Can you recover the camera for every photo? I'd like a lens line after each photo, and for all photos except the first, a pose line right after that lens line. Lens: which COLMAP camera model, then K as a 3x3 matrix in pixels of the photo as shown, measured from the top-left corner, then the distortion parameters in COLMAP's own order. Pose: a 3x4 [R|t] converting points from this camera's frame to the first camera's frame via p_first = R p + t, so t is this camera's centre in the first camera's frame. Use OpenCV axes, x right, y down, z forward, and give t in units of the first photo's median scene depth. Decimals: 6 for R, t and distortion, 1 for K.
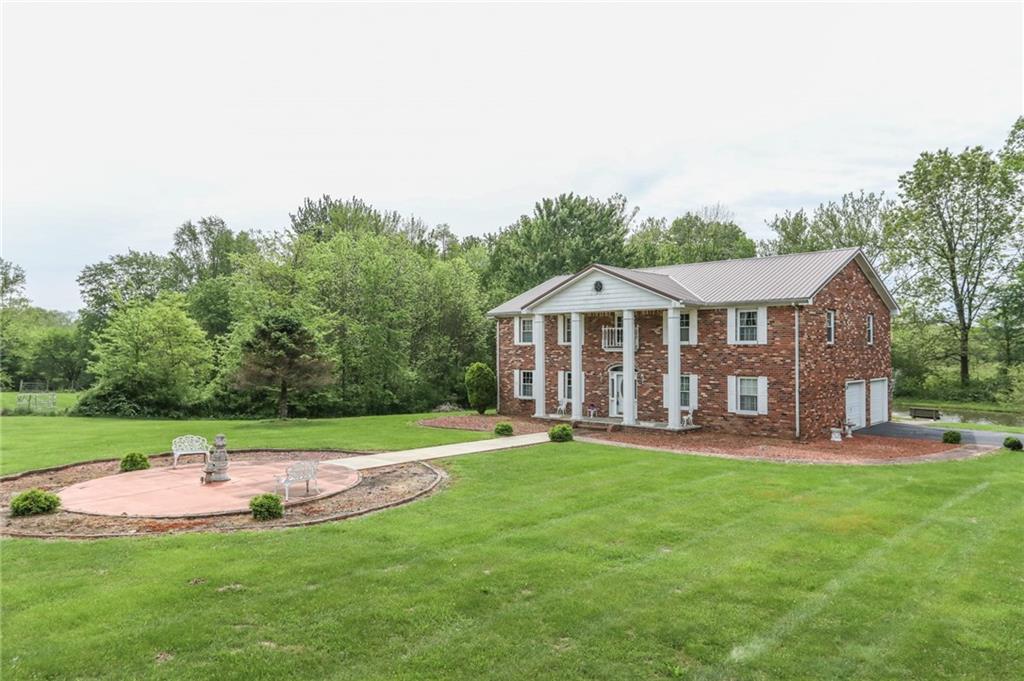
lens RADIAL K [[696.3, 0, 505.9], [0, 696.3, 337.7], [0, 0, 1]] dist [-0.030017, 0.015529]
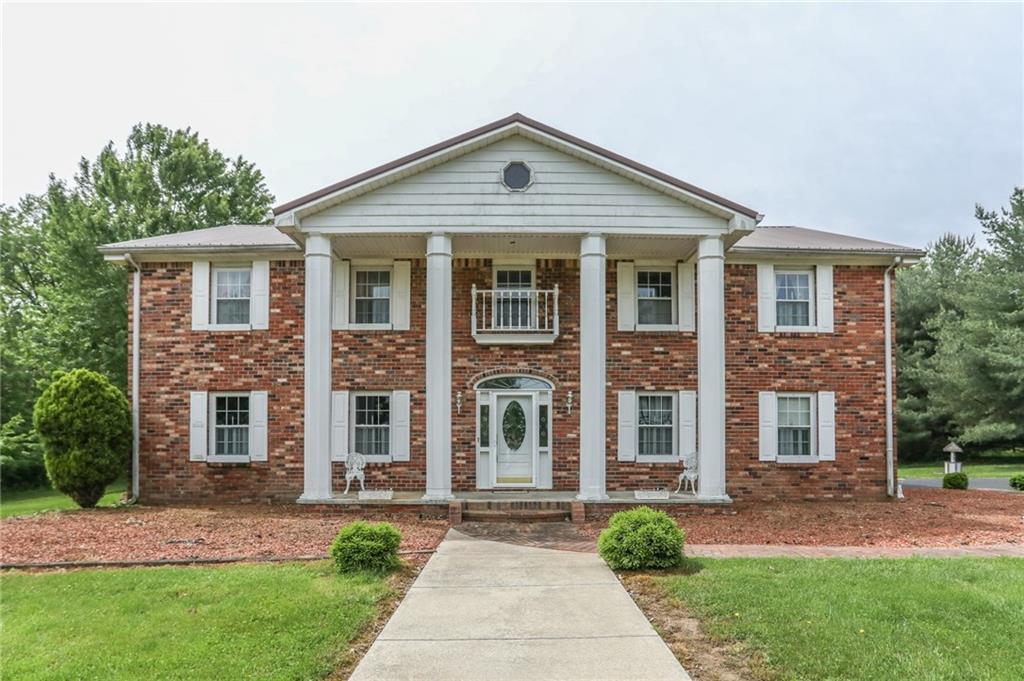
lens RADIAL K [[600.7, 0, 527.7], [0, 600.7, 422.7], [0, 0, 1]] dist [-0.046658, 0.001440]
pose [[0.701242, 0.005630, 0.712901, -0.110269], [-0.012433, 0.999913, 0.004333, 0.069491], [-0.712815, -0.011902, 0.701251, 0.714301]]
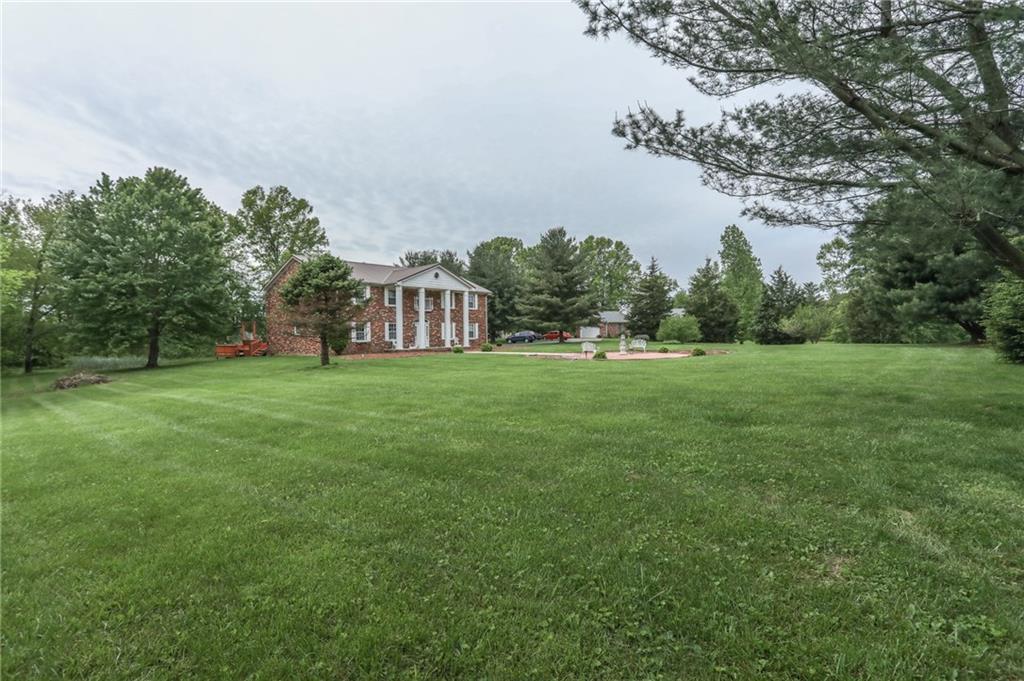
lens RADIAL K [[497.4, 0, 508.5], [0, 497.4, 338.9], [0, 0, 1]] dist [-0.002731, 0.003840]
pose [[-0.090421, -0.008849, 0.995864, -1.173615], [0.001375, 0.999958, 0.009010, 0.082000], [-0.995903, 0.002184, -0.090405, 0.890947]]
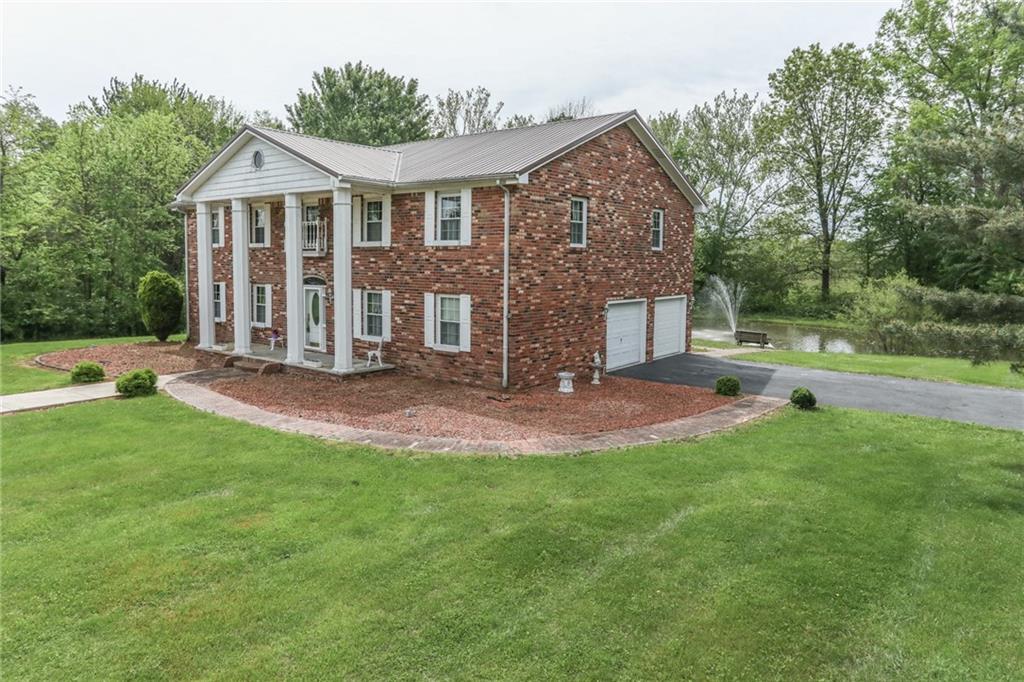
lens RADIAL K [[679.2, 0, 506.2], [0, 679.2, 306.5], [0, 0, 1]] dist [-0.037351, 0.011644]
pose [[0.993469, 0.002012, 0.114085, 0.285227], [-0.011693, 0.996376, 0.084253, 0.010475], [-0.113502, -0.085037, 0.989892, 0.300261]]
